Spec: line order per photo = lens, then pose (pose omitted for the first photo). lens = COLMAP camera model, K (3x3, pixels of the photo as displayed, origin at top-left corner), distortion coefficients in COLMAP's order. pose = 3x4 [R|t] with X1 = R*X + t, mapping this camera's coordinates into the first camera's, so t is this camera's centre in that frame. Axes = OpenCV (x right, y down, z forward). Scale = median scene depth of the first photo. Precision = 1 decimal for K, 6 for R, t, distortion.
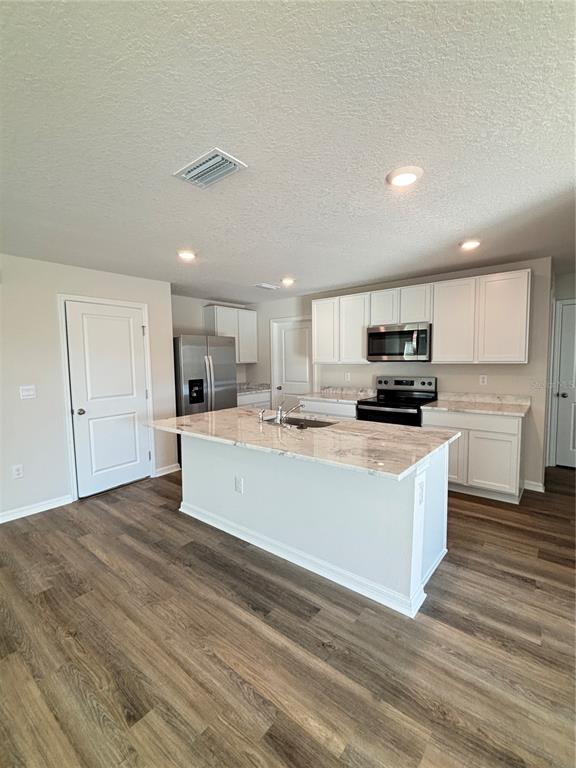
lens RADIAL K [[341.7, 0, 287.9], [0, 341.7, 382.6], [0, 0, 1]] dist [0.001138, 0.000035]
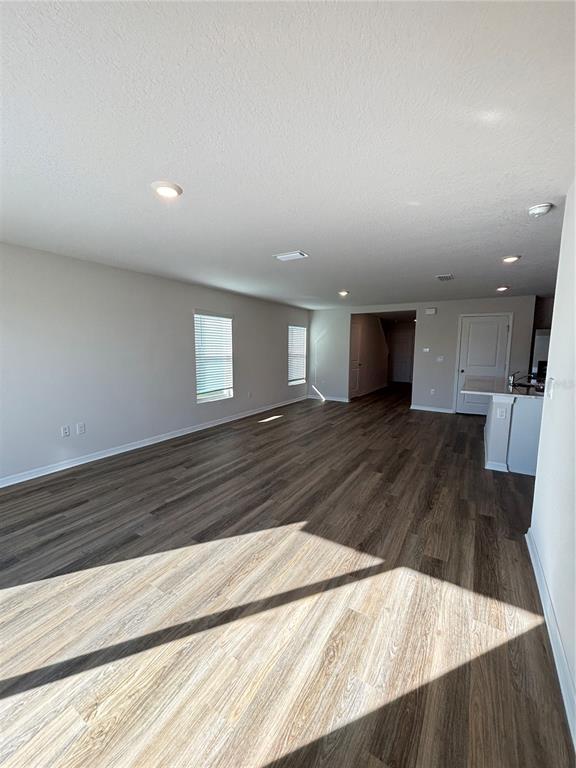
lens RADIAL K [[312.3, 0, 288.7], [0, 312.3, 383.6], [0, 0, 1]] dist [-0.003487, -0.000110]
pose [[0.135274, 0.139321, -0.980964, 1.873137], [-0.093443, 0.987446, 0.127356, 0.032903], [0.986392, 0.074436, 0.146594, -0.488955]]
